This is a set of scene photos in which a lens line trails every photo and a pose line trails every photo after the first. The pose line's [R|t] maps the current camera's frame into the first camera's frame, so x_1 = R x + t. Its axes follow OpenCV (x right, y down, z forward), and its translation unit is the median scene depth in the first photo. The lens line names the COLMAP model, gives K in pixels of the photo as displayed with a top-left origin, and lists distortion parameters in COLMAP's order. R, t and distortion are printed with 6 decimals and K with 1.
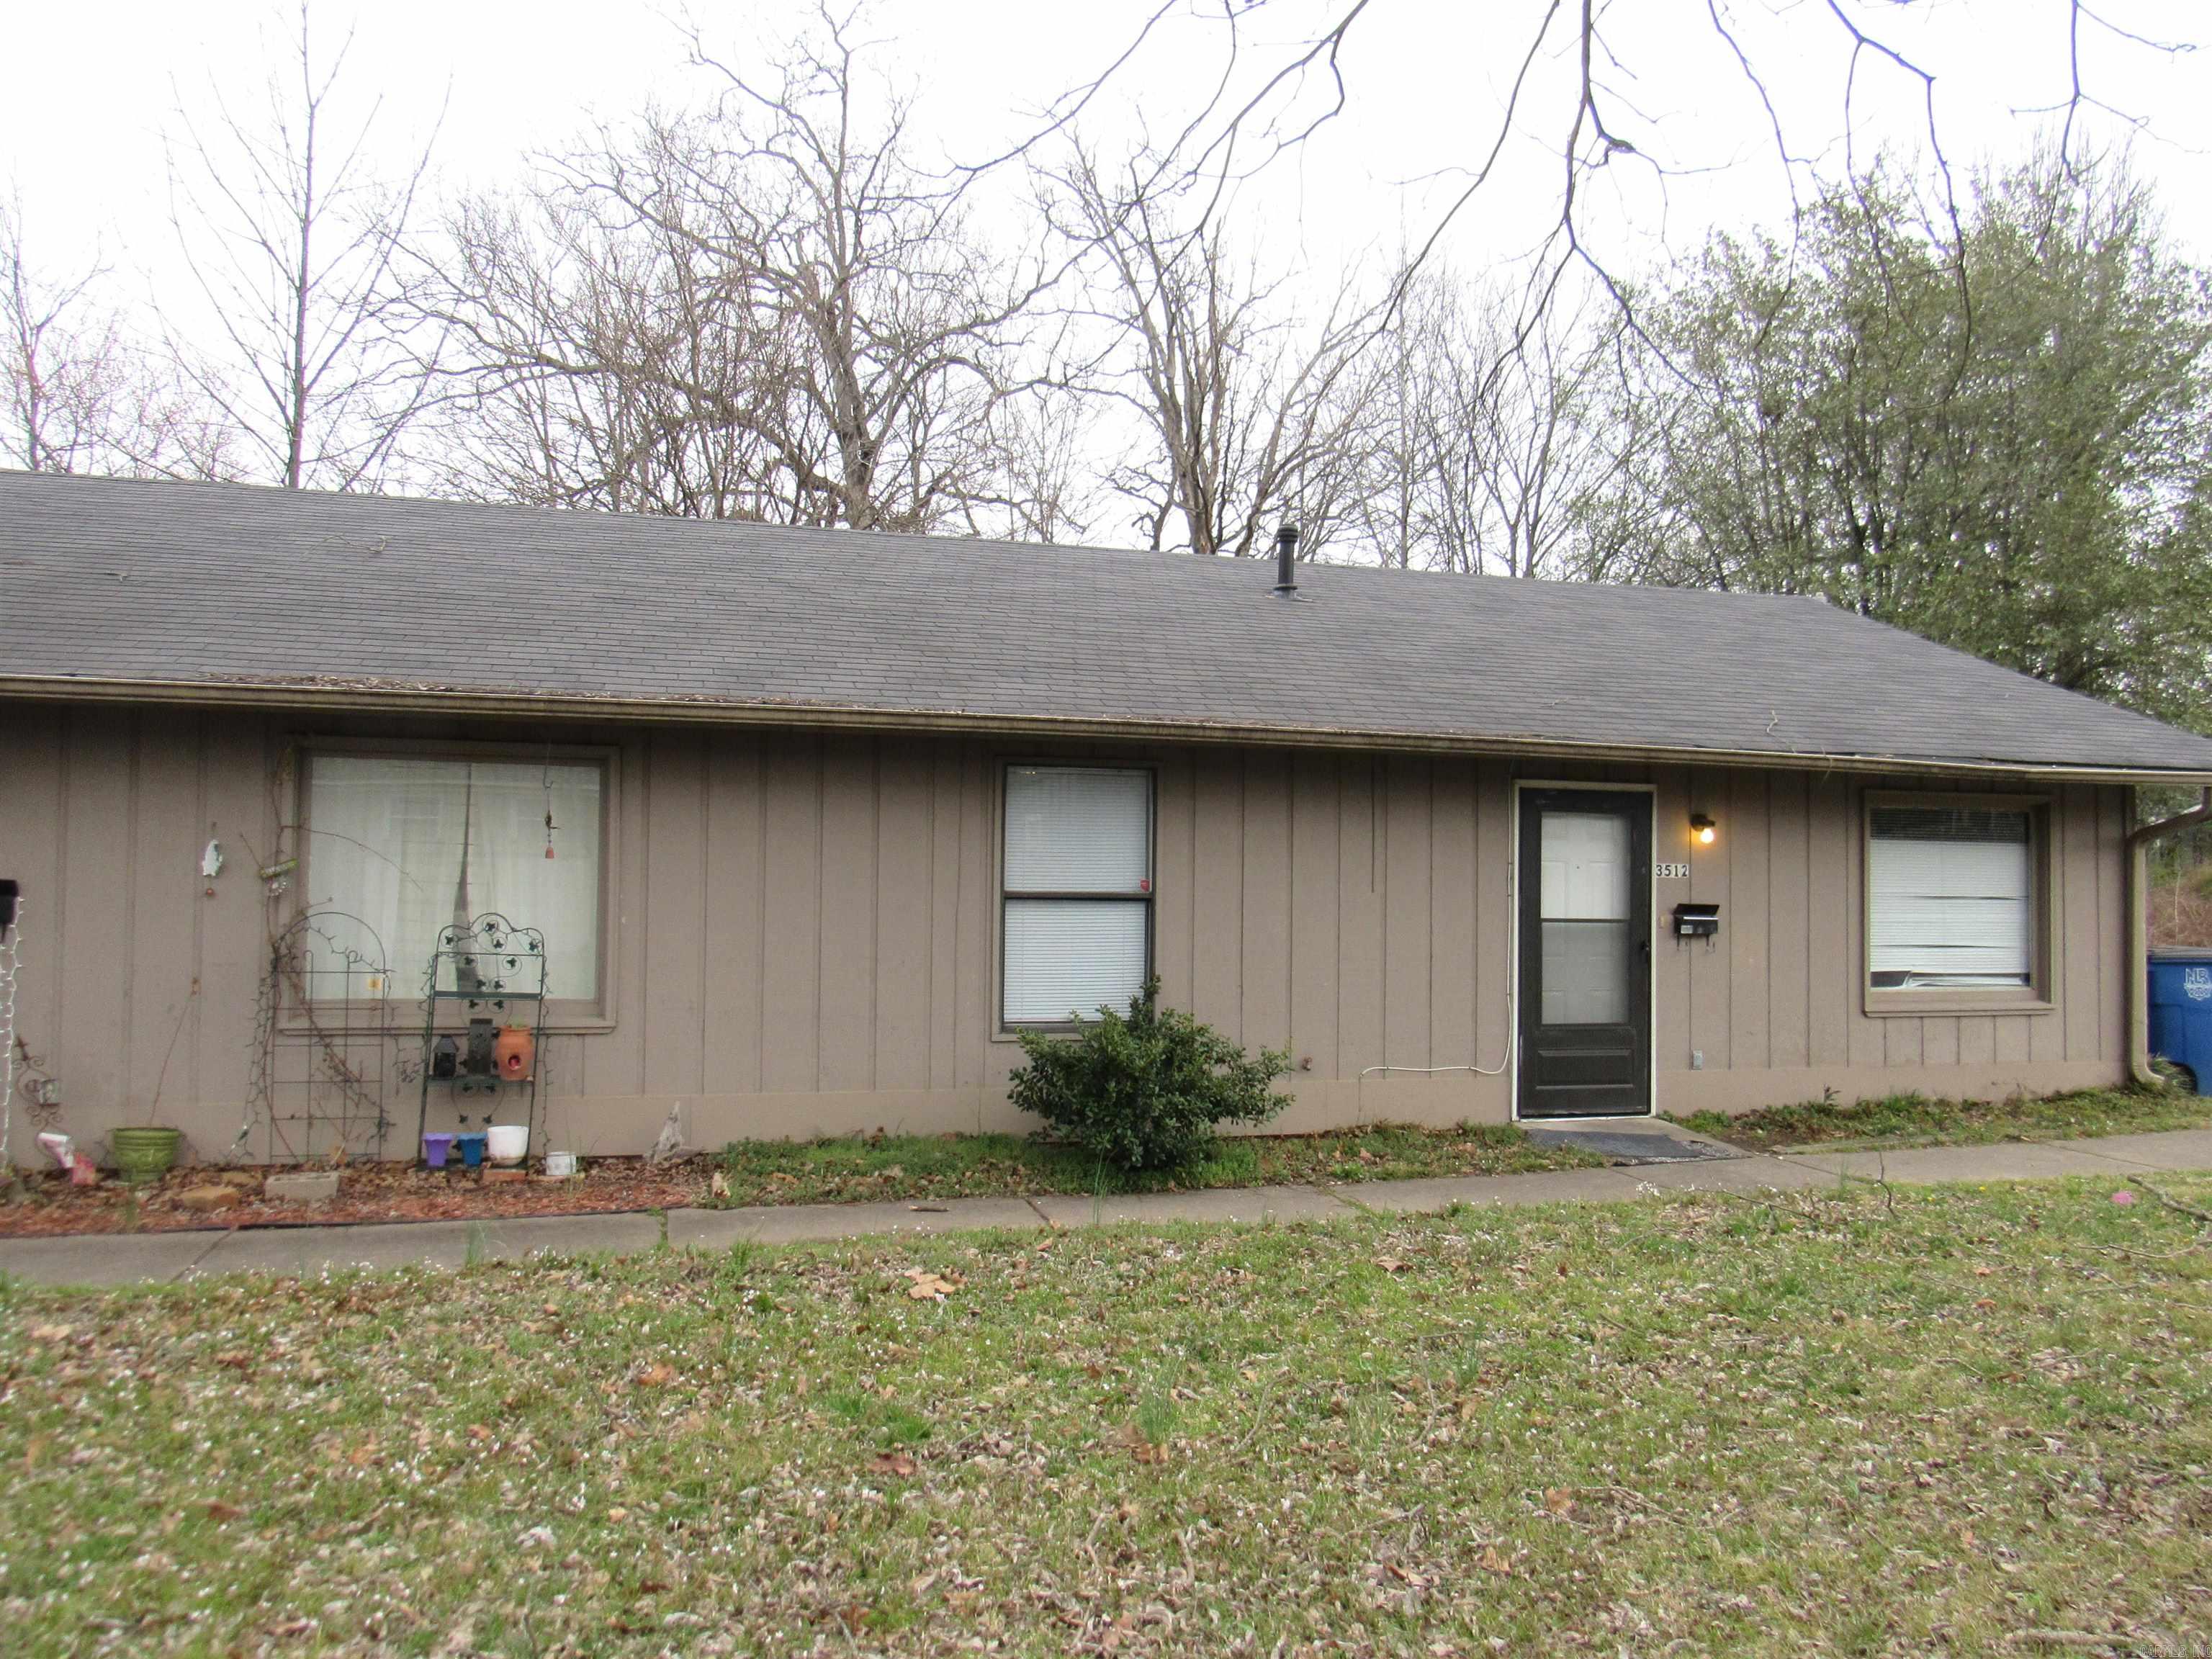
lens RADIAL K [[1573.6, 0, 1104.8], [0, 1573.6, 820.6], [0, 0, 1]] dist [-0.012486, -0.002988]
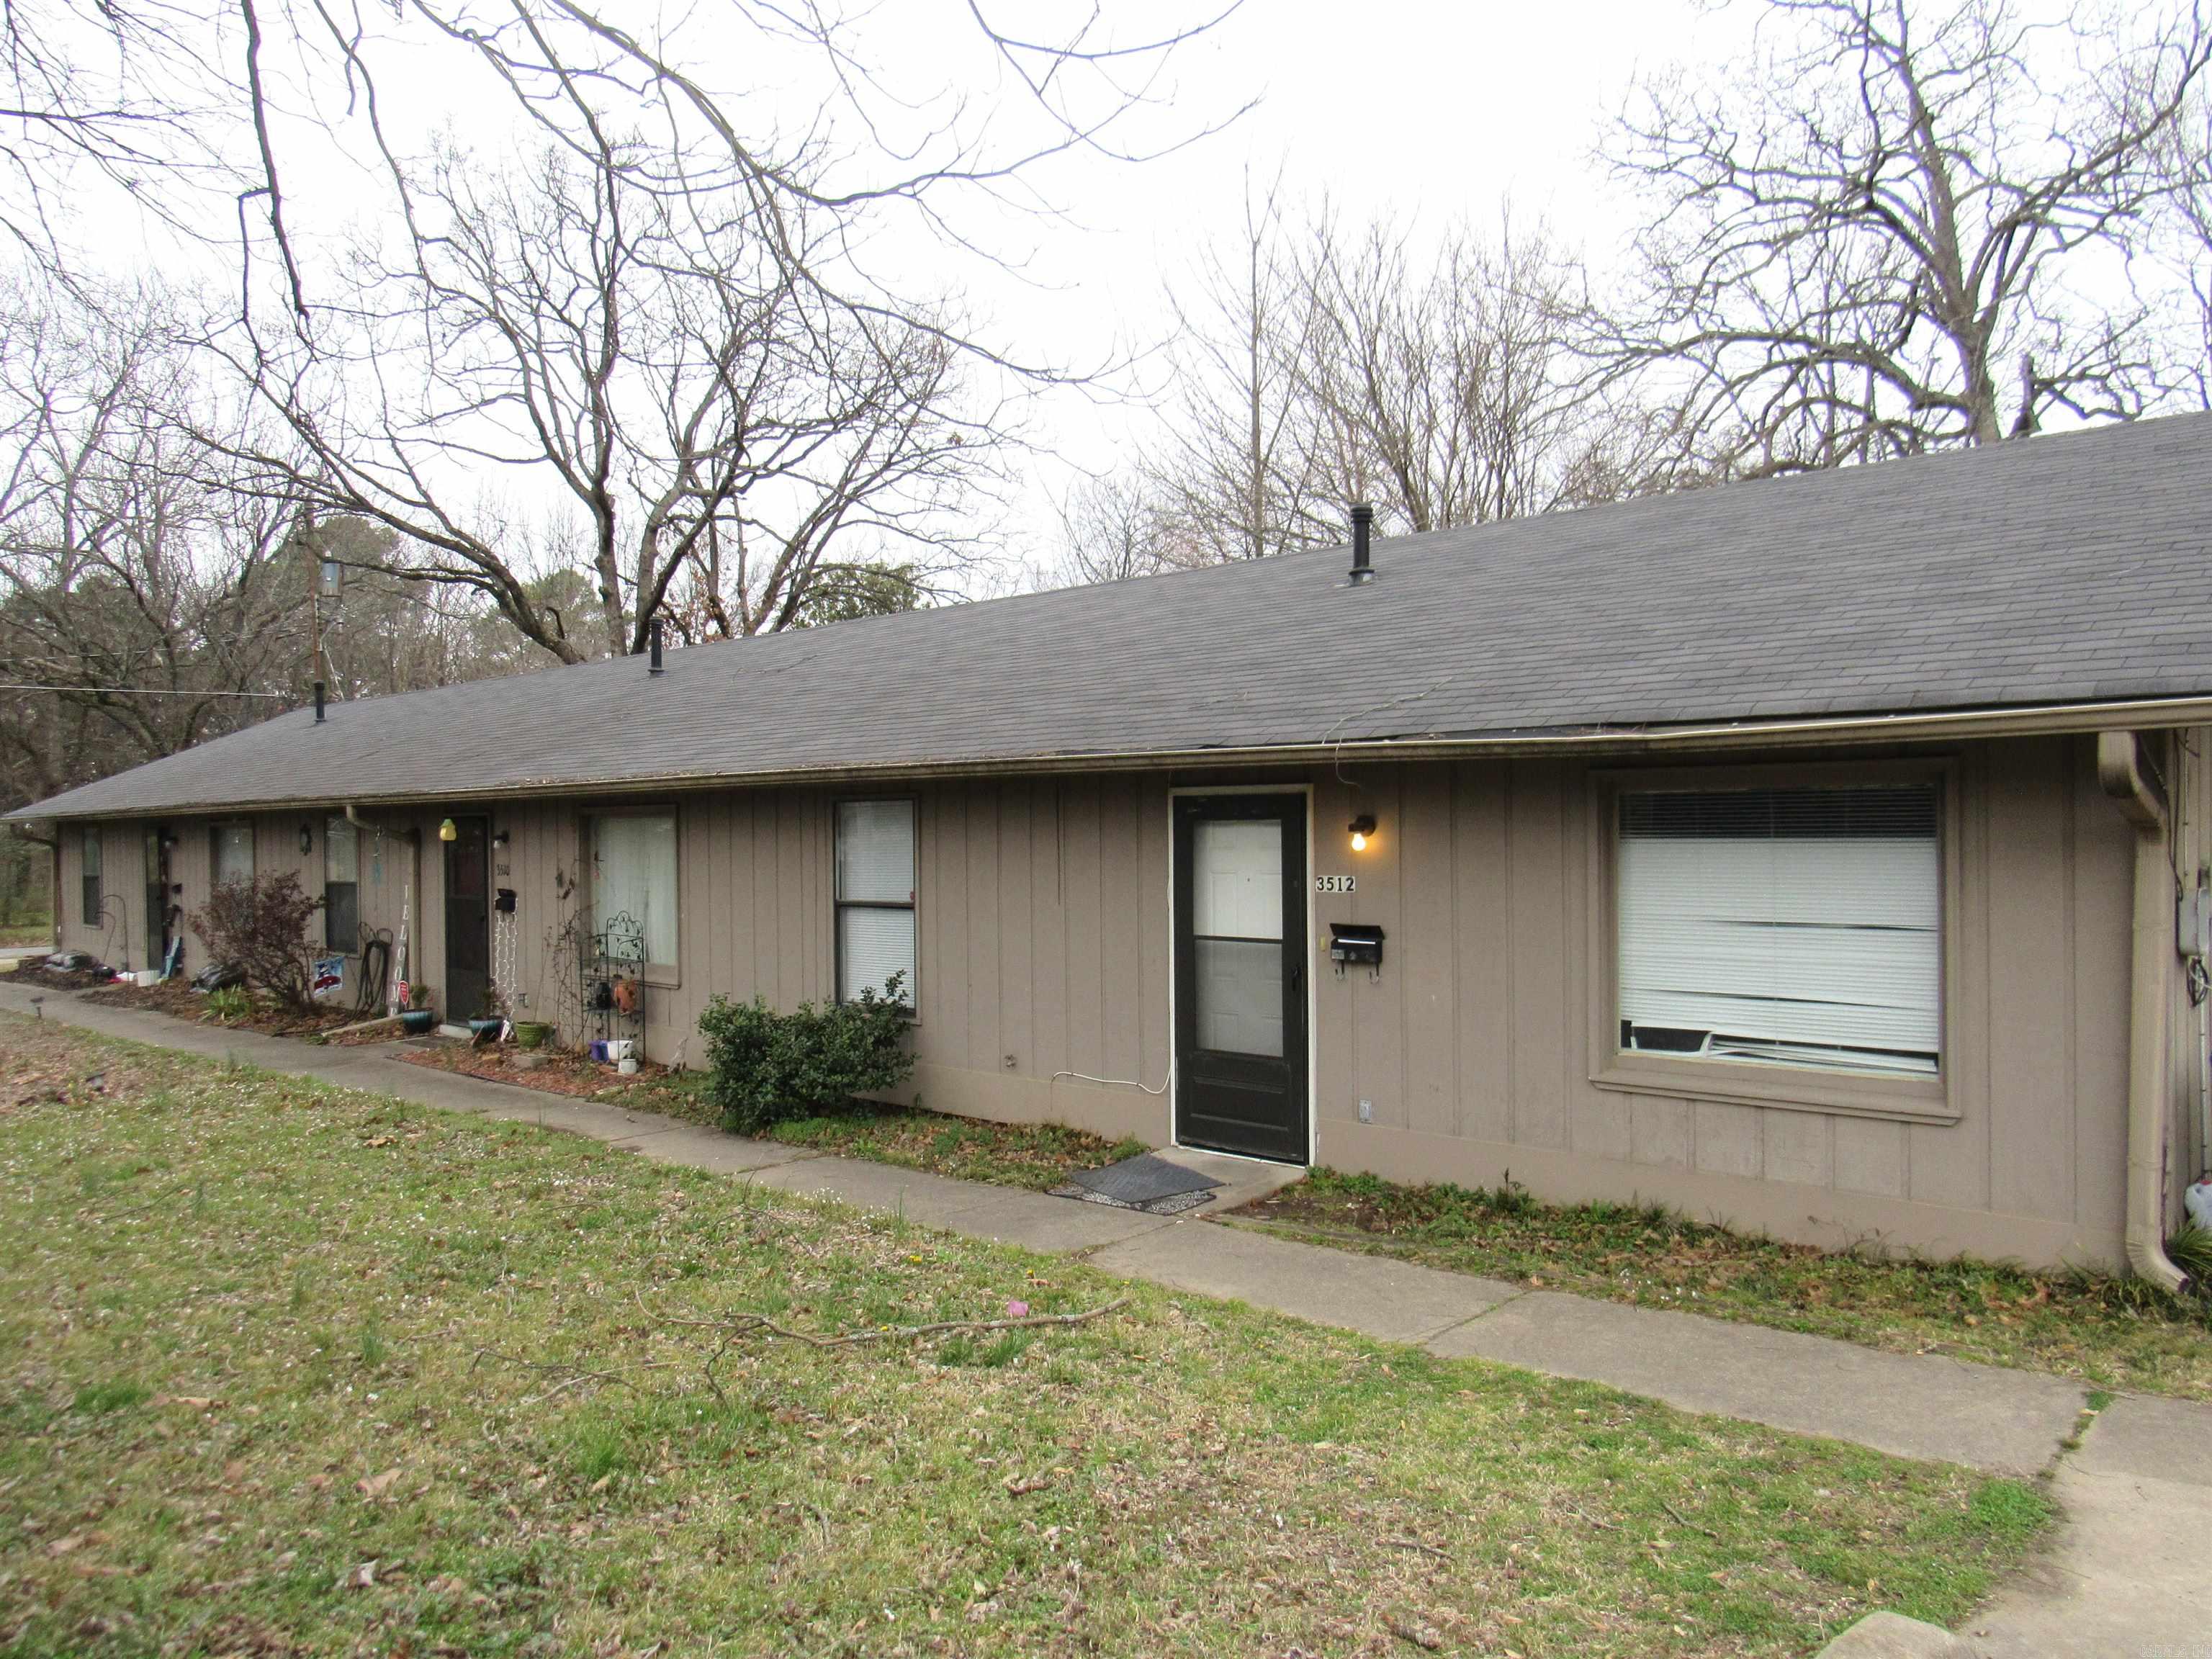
lens RADIAL K [[1573.6, 0, 1102.7], [0, 1573.6, 830.6], [0, 0, 1]] dist [-0.012486, -0.002988]
pose [[0.541578, -0.025472, -0.840265, 1.018785], [0.029732, 0.999496, -0.011136, 0.008383], [0.840125, -0.018952, 0.542062, 0.435241]]
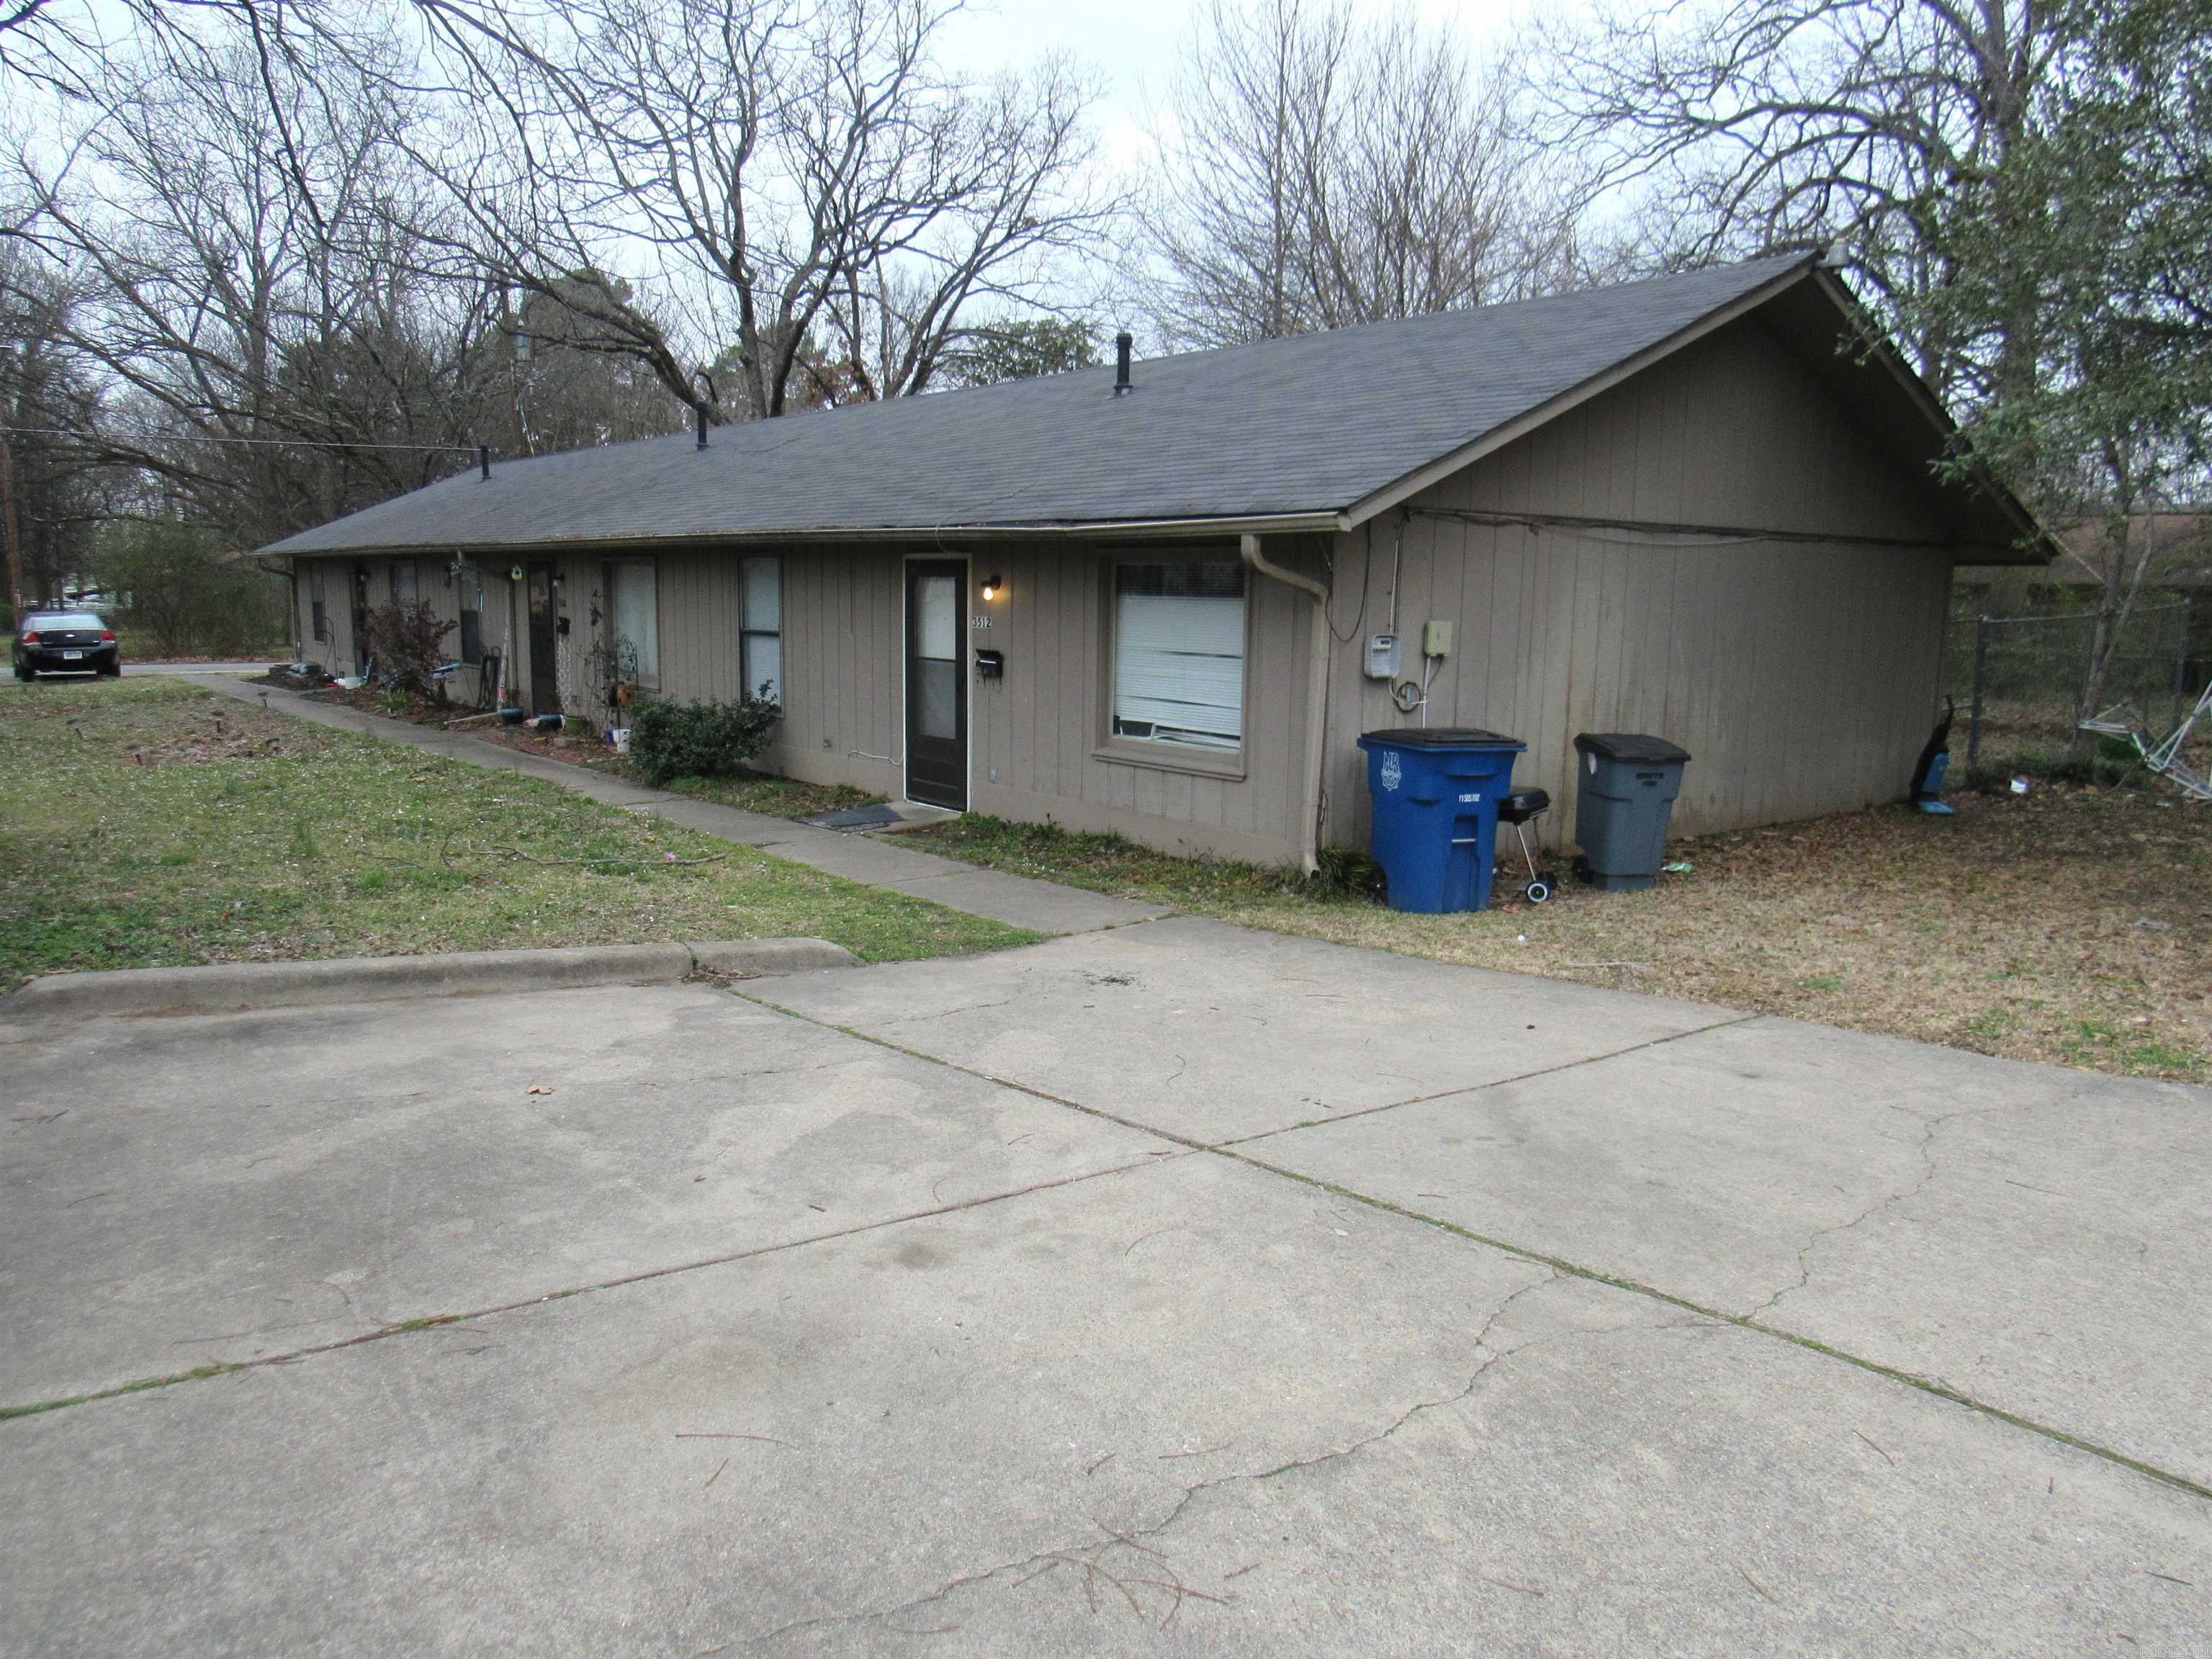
lens RADIAL K [[1573.6, 0, 1109.0], [0, 1573.6, 835.6], [0, 0, 1]] dist [-0.012486, -0.002988]
pose [[0.406691, 0.130717, -0.904166, 1.575122], [0.004192, 0.989433, 0.144930, 0.018572], [0.913556, -0.062732, 0.401846, 0.581795]]
